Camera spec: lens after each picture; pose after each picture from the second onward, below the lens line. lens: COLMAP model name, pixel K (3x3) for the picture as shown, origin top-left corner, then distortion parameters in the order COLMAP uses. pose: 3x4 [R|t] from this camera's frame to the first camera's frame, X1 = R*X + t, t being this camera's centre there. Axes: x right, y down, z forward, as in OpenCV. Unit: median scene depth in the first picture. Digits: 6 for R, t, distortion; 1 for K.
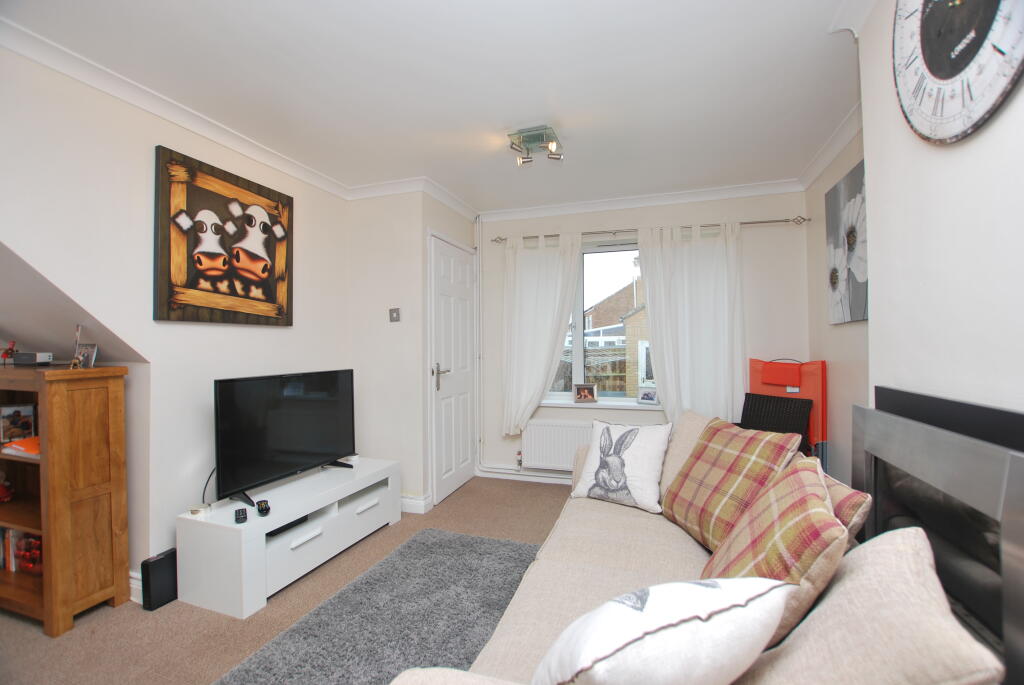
lens RADIAL K [[452.2, 0, 511.6], [0, 452.2, 343.3], [0, 0, 1]] dist [-0.025572, 0.002020]
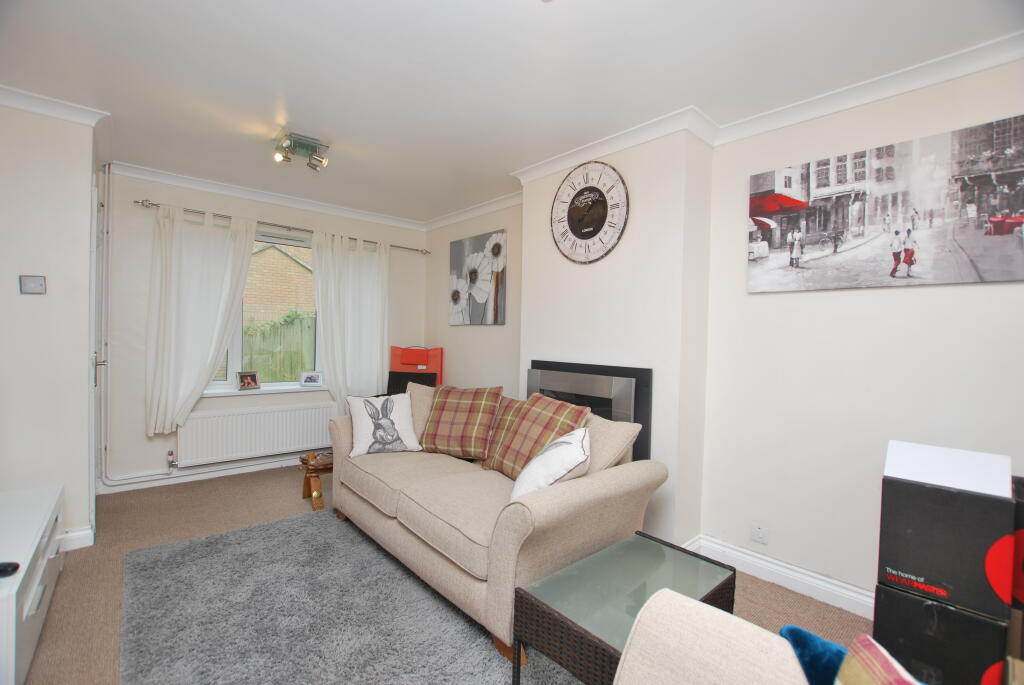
lens RADIAL K [[452.2, 0, 511.2], [0, 452.2, 341.9], [0, 0, 1]] dist [-0.025572, 0.002020]
pose [[0.504446, 0.007065, 0.863414, -0.409866], [-0.031747, 0.999442, 0.010369, -0.003766], [-0.862859, -0.032641, 0.504389, -0.001831]]
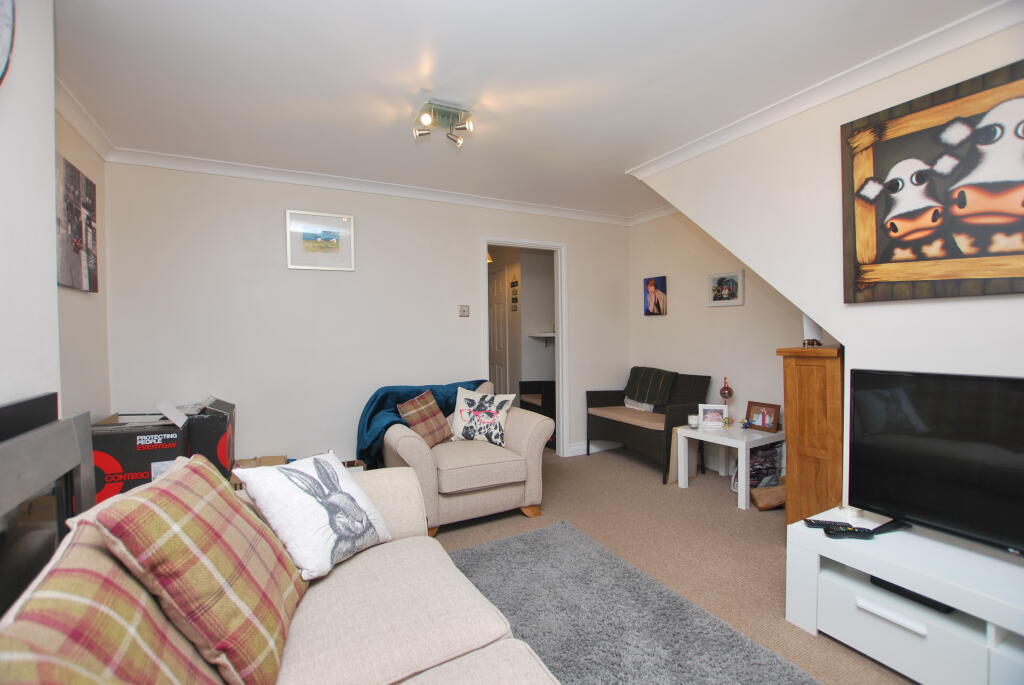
lens RADIAL K [[452.2, 0, 513.2], [0, 452.2, 343.6], [0, 0, 1]] dist [-0.025572, 0.002020]
pose [[-0.677878, 0.032533, -0.734454, 0.414867], [0.021378, 0.999470, 0.024540, -0.002907], [0.734863, 0.000934, -0.678214, 1.077060]]
